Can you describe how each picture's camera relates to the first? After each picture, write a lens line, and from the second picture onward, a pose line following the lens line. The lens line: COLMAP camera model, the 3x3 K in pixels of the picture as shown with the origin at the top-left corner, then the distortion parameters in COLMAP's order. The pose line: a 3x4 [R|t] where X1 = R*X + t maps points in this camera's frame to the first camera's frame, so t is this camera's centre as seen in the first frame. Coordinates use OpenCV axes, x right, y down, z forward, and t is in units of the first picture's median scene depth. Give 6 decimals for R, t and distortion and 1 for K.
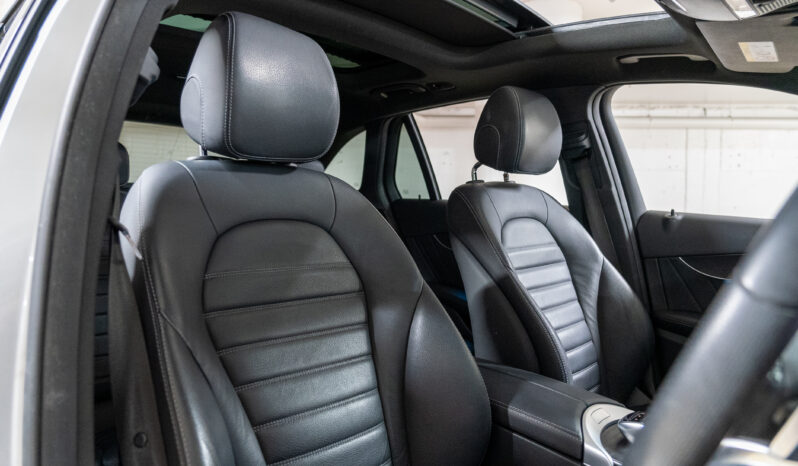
lens RADIAL K [[538.1, 0, 399.0], [0, 538.1, 233.0], [0, 0, 1]] dist [-0.025857, 0.001474]
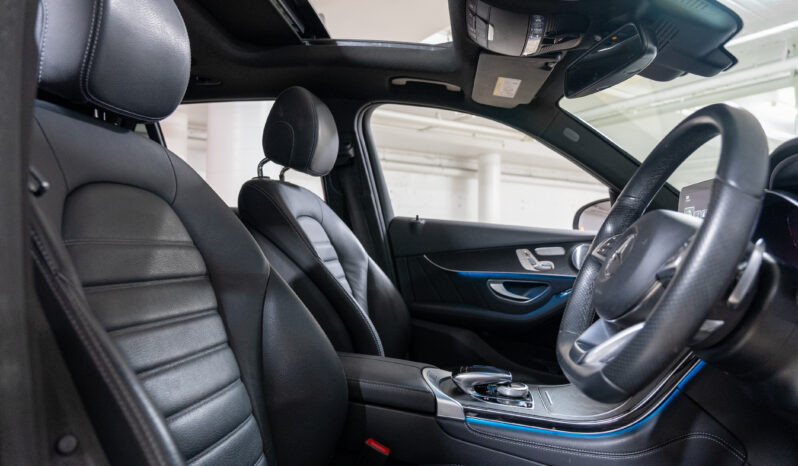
lens RADIAL K [[538.1, 0, 399.0], [0, 538.1, 233.0], [0, 0, 1]] dist [-0.025857, 0.001474]
pose [[0.817042, 0.016410, 0.576345, -0.220507], [0.017772, 0.998403, -0.053622, 0.062884], [-0.576305, 0.054054, 0.815445, 0.061715]]
